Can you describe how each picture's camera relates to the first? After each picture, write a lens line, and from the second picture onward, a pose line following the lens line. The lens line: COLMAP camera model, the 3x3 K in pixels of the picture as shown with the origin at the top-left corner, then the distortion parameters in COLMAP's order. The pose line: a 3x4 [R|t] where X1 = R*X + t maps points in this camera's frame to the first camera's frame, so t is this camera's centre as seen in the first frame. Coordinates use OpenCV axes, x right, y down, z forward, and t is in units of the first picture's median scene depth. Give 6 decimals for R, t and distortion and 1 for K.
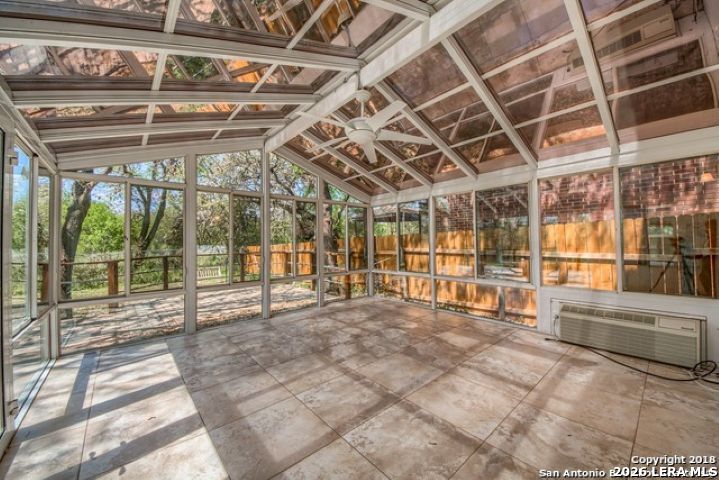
lens RADIAL K [[272.9, 0, 359.7], [0, 272.9, 240.1], [0, 0, 1]] dist [-0.000350, -0.000062]
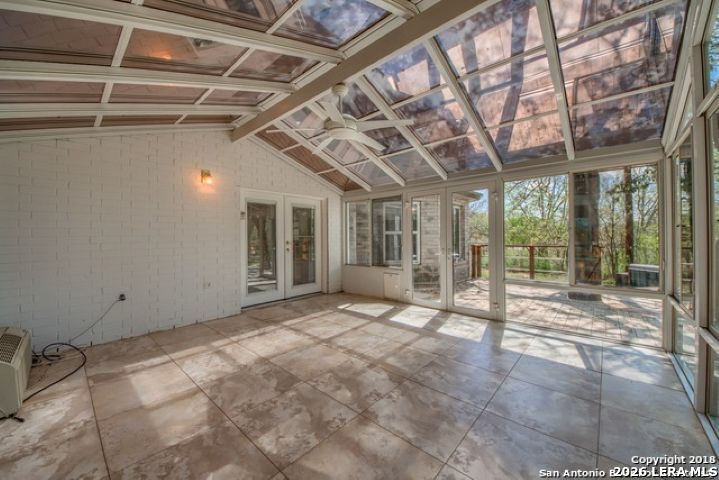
lens RADIAL K [[272.9, 0, 359.4], [0, 272.9, 237.5], [0, 0, 1]] dist [-0.000350, -0.000062]
pose [[-0.992880, 0.021833, -0.117099, 0.074871], [0.022585, 0.999732, -0.005100, 0.013531], [0.116956, -0.007708, -0.993107, 2.080146]]
